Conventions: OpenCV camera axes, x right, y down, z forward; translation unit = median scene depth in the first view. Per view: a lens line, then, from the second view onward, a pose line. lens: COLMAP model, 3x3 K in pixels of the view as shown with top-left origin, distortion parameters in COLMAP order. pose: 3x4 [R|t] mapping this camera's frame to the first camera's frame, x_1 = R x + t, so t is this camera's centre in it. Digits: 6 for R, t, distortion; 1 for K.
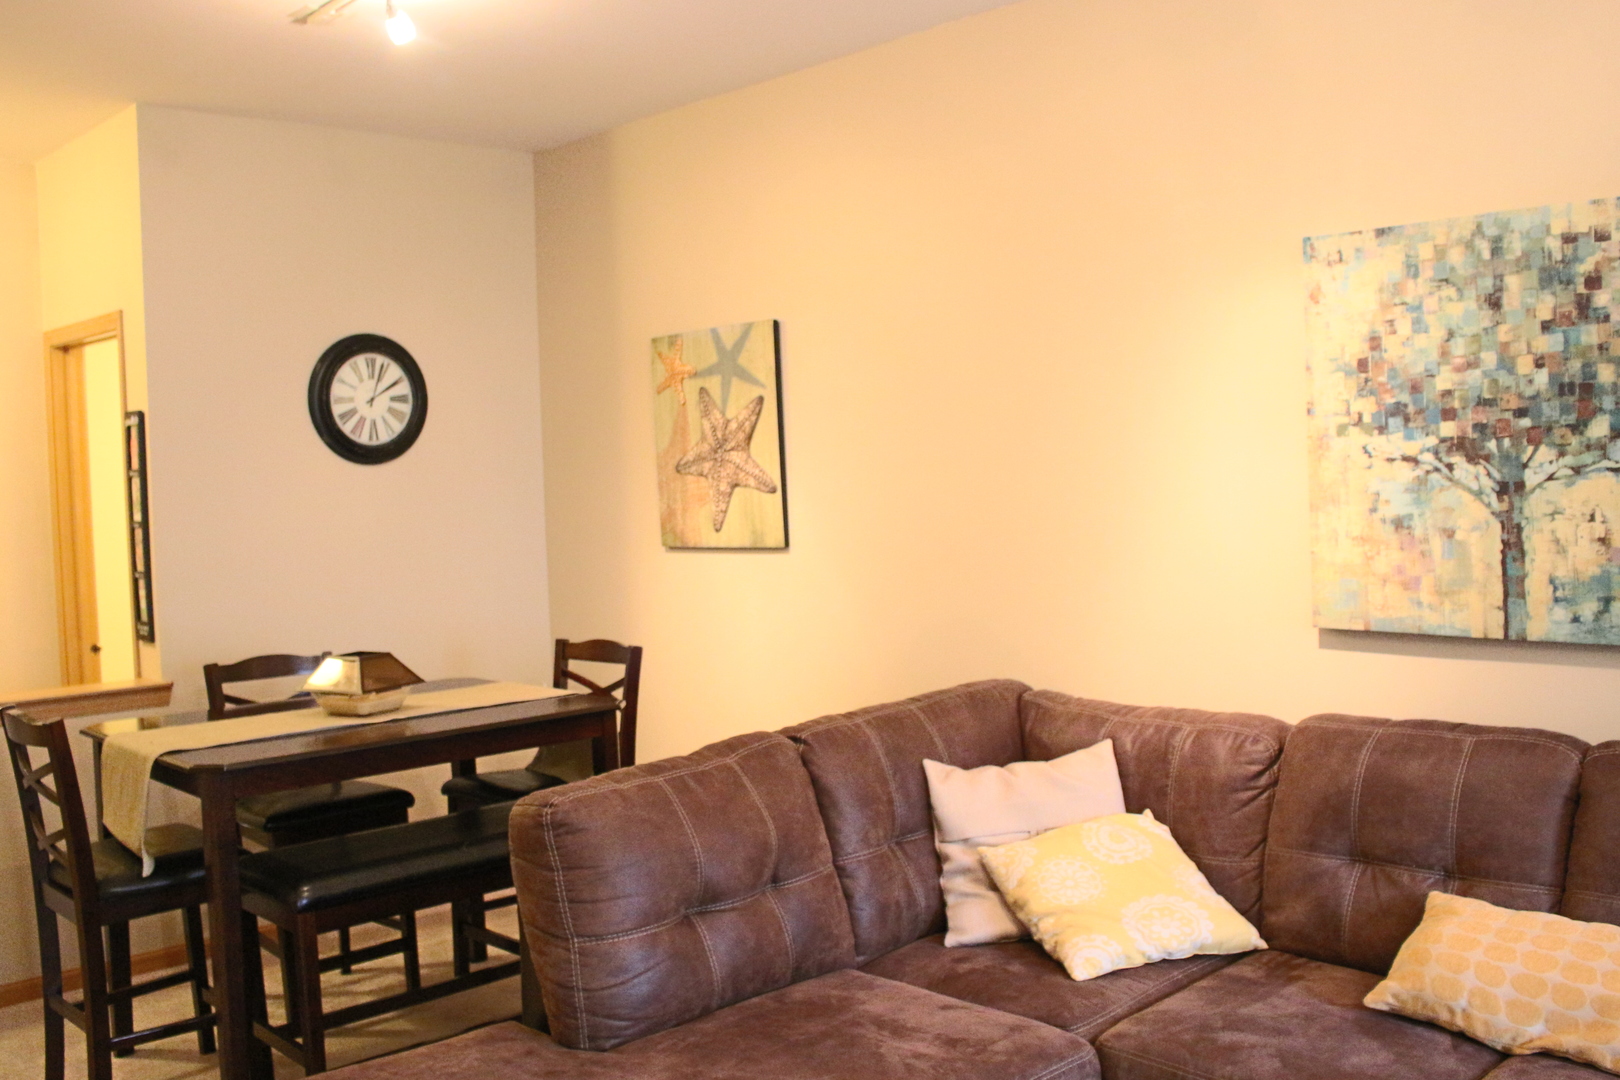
lens RADIAL K [[1490.6, 0, 810.0], [0, 1490.6, 540.0], [0, 0, 1]] dist [-0.161419, 0.138178]
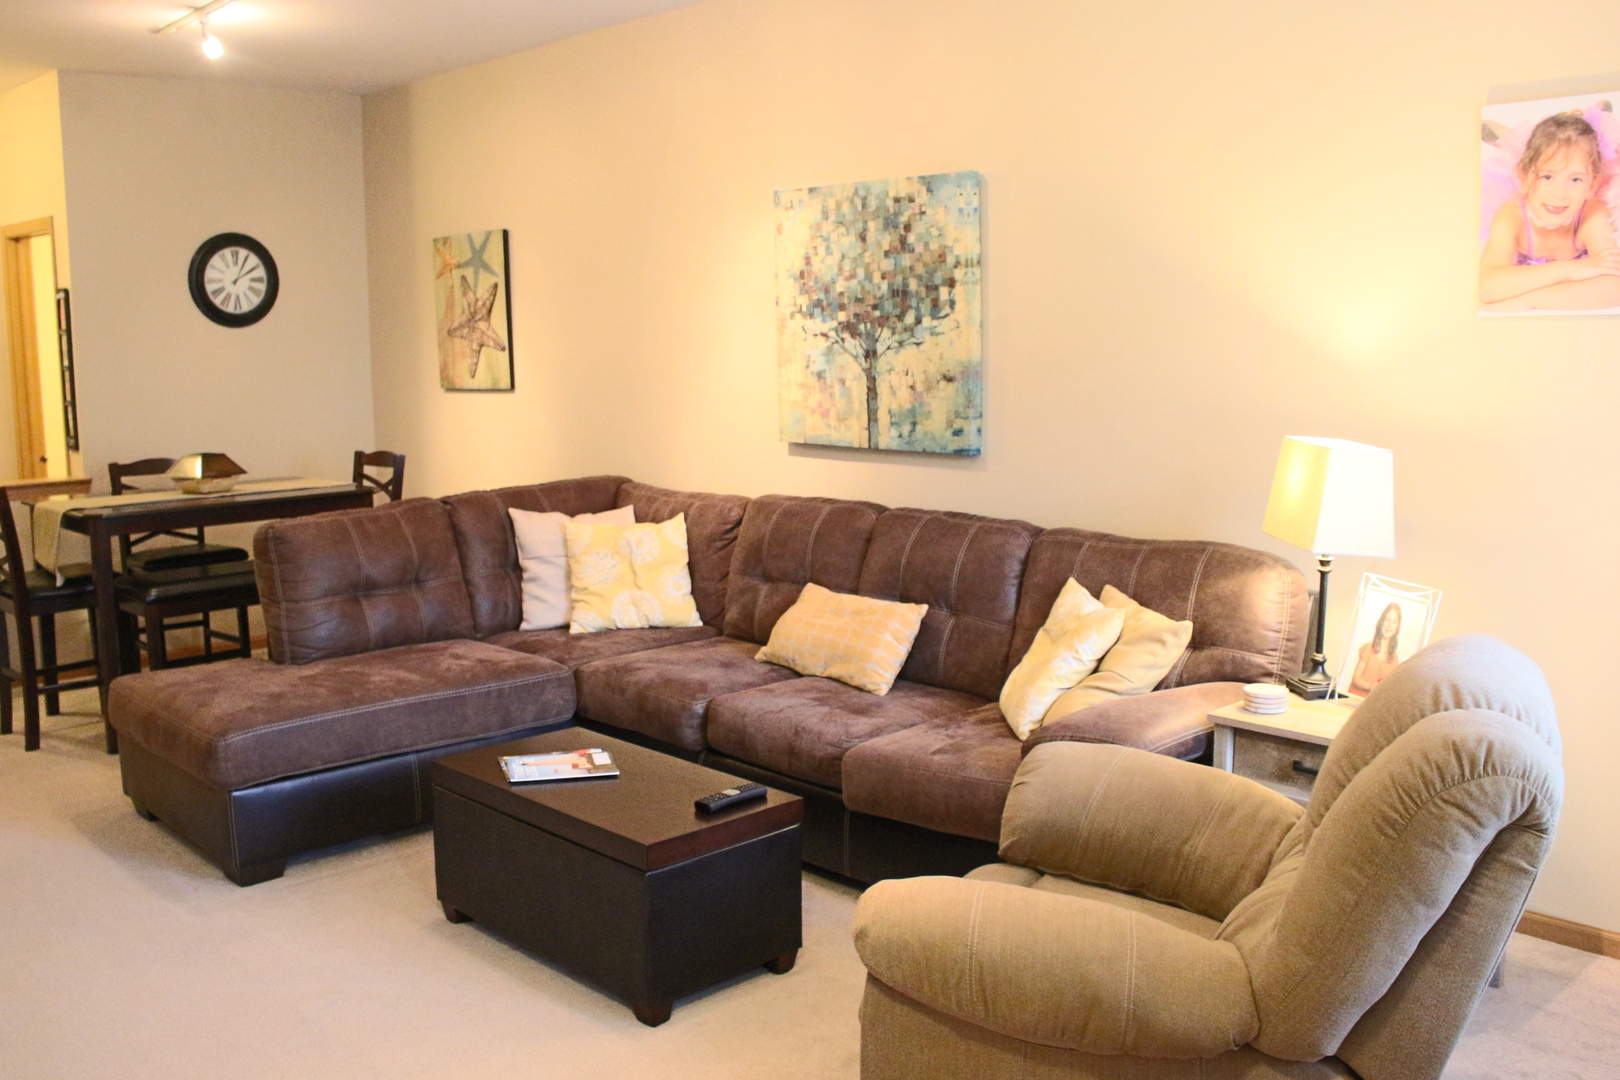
lens RADIAL K [[1490.6, 0, 810.0], [0, 1490.6, 540.0], [0, 0, 1]] dist [-0.161419, 0.138178]
pose [[0.999802, 0.019753, 0.002284, 0.271569], [-0.019880, 0.995444, 0.093255, 0.011175], [-0.000432, -0.093282, 0.995640, -0.433900]]
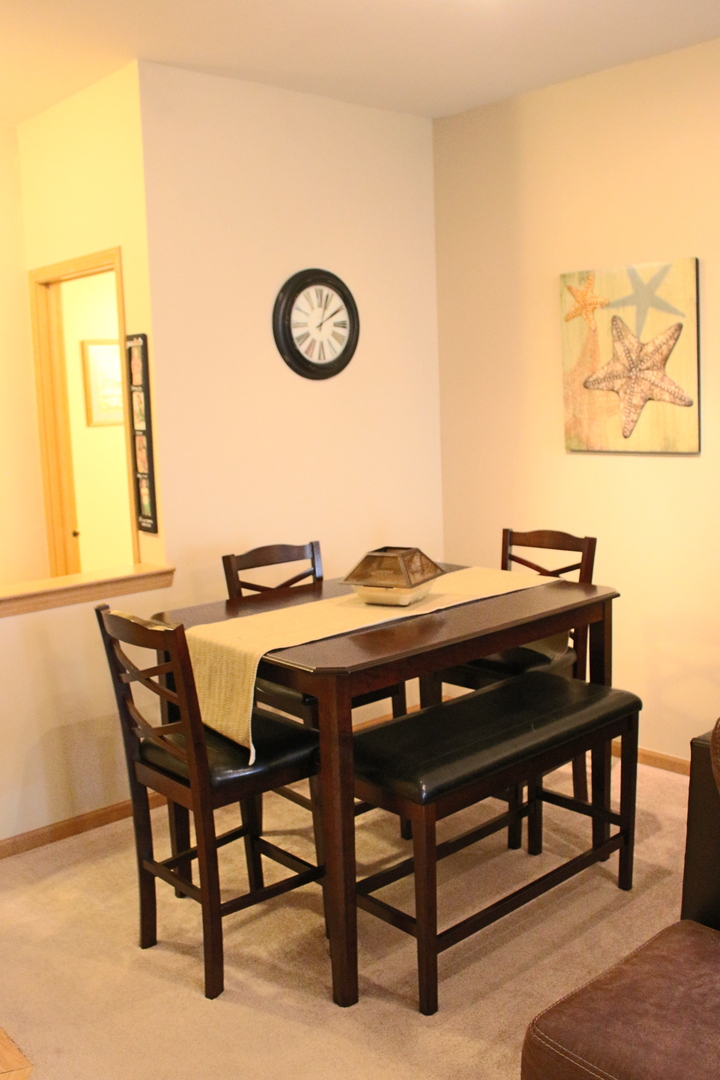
lens RADIAL K [[993.8, 0, 369.6], [0, 993.8, 544.3], [0, 0, 1]] dist [-0.161419, 0.138178]
pose [[0.999587, 0.002140, -0.028659, -0.257403], [0.001063, 0.993791, 0.111258, -0.009099], [0.028719, -0.111242, 0.993378, 0.211094]]
